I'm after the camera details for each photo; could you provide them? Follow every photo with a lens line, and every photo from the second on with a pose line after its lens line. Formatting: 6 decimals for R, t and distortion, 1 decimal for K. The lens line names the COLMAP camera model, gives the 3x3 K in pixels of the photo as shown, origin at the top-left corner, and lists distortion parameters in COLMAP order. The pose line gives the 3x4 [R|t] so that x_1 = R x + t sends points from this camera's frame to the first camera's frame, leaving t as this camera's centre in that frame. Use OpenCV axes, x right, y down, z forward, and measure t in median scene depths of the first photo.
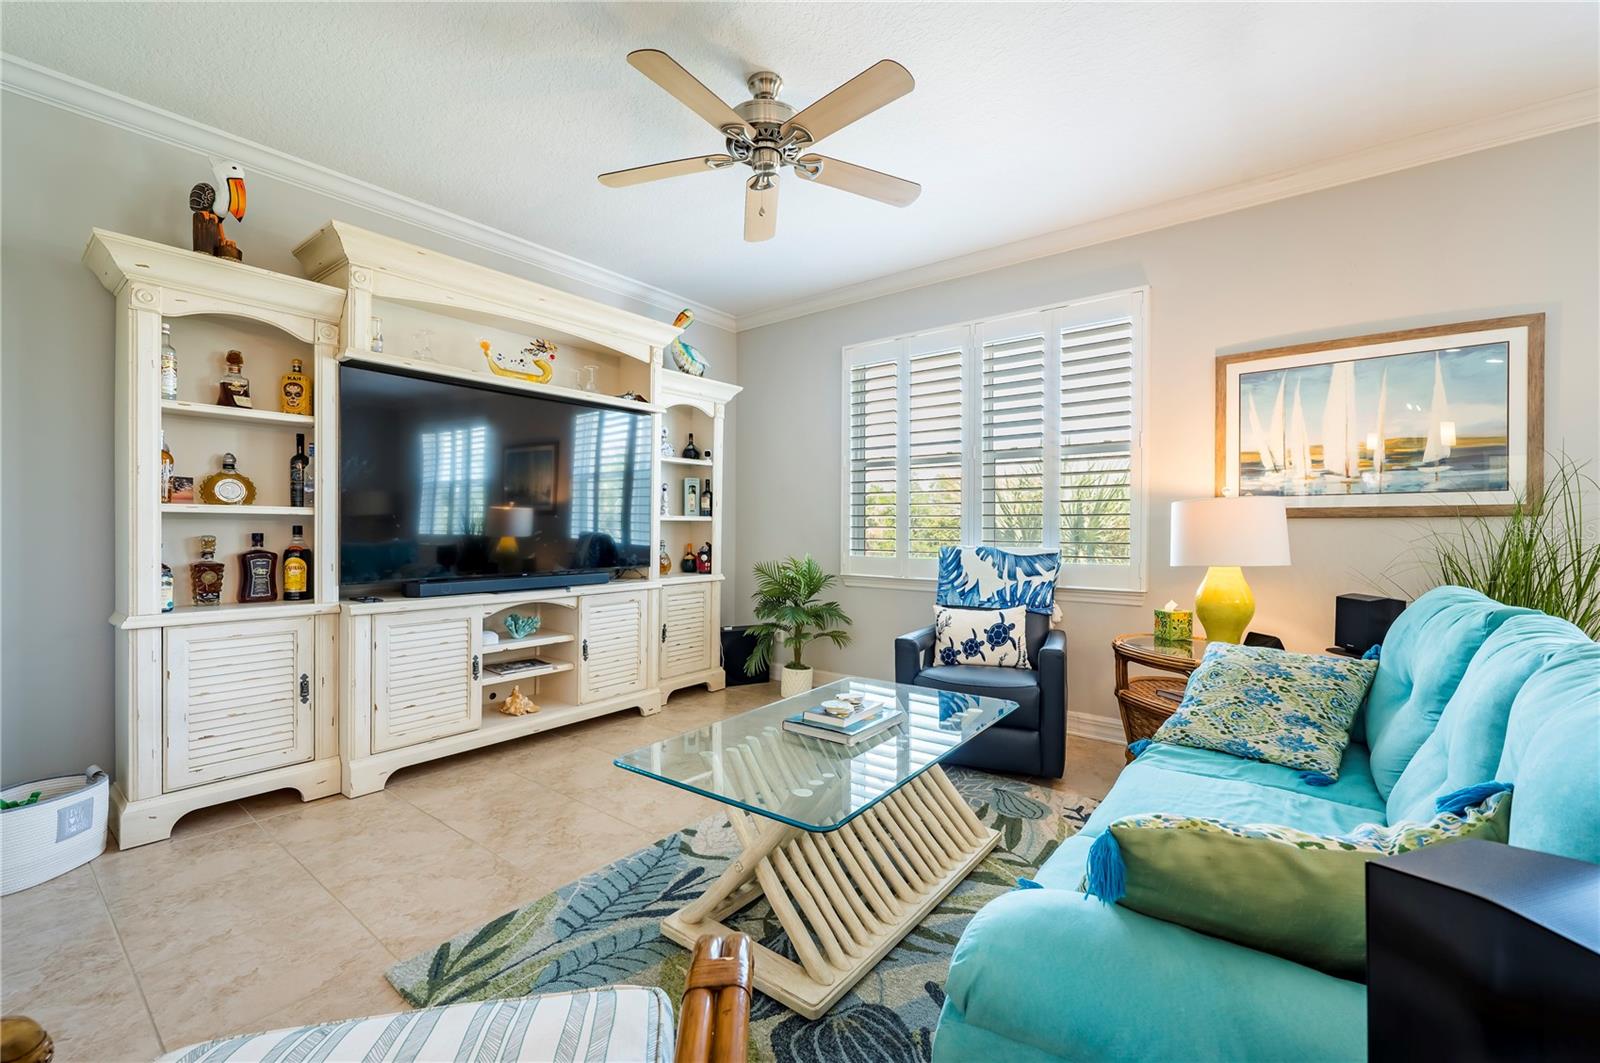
lens RADIAL K [[664.1, 0, 802.0], [0, 664.1, 530.7], [0, 0, 1]] dist [0.003185, -0.002546]
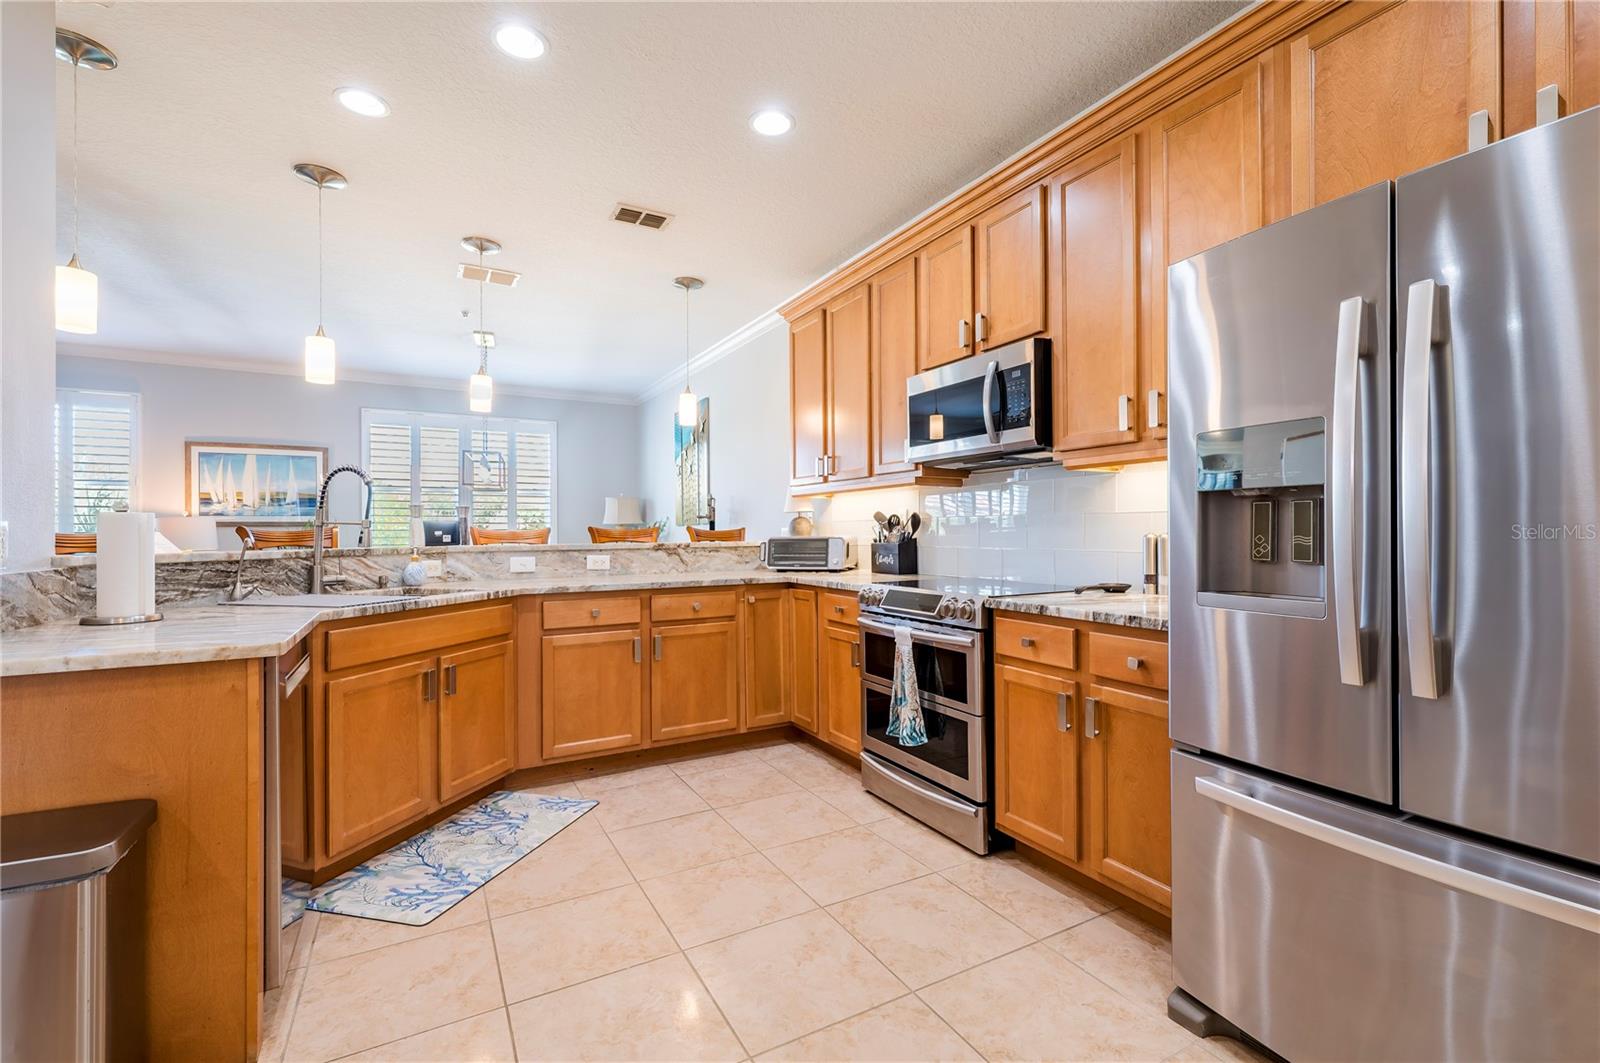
lens RADIAL K [[664.1, 0, 790.0], [0, 664.1, 531.6], [0, 0, 1]] dist [0.003185, -0.002546]
pose [[0.377306, -0.009725, 0.926038, -0.464729], [0.003864, 0.999953, 0.008928, -0.013208], [-0.926081, 0.000209, 0.377325, -1.258315]]
